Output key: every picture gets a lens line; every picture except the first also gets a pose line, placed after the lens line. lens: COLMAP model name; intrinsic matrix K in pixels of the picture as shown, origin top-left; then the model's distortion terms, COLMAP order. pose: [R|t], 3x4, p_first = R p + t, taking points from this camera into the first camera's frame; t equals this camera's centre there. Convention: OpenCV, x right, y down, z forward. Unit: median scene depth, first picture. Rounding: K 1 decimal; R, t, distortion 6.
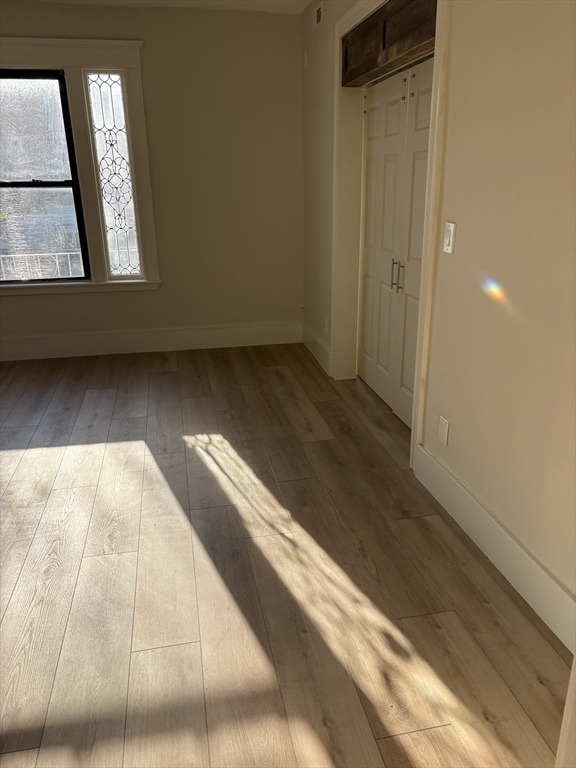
lens RADIAL K [[573.3, 0, 288.5], [0, 573.3, 381.3], [0, 0, 1]] dist [0.048871, -0.041006]
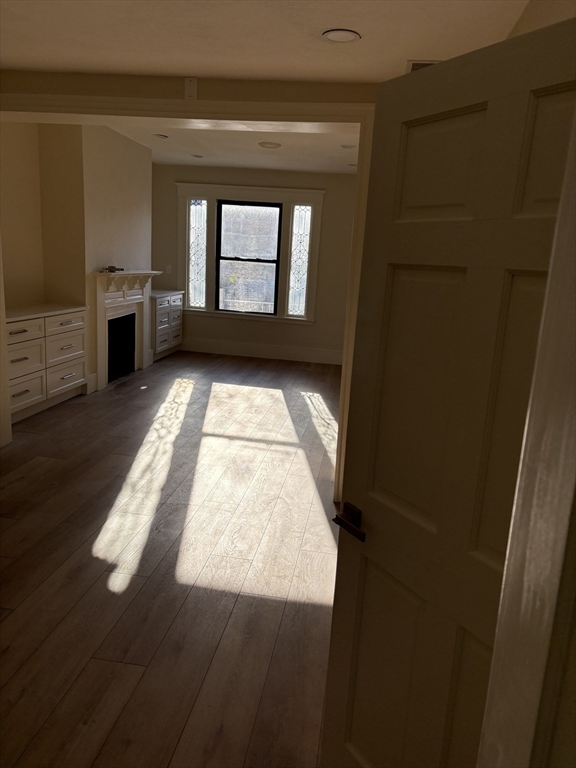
lens RADIAL K [[573.3, 0, 289.6], [0, 573.3, 385.4], [0, 0, 1]] dist [0.048871, -0.041006]
pose [[0.936810, 0.145843, -0.317989, 0.303978], [-0.182053, 0.979421, -0.087132, 0.192983], [0.298737, 0.139517, 0.944082, -0.652563]]
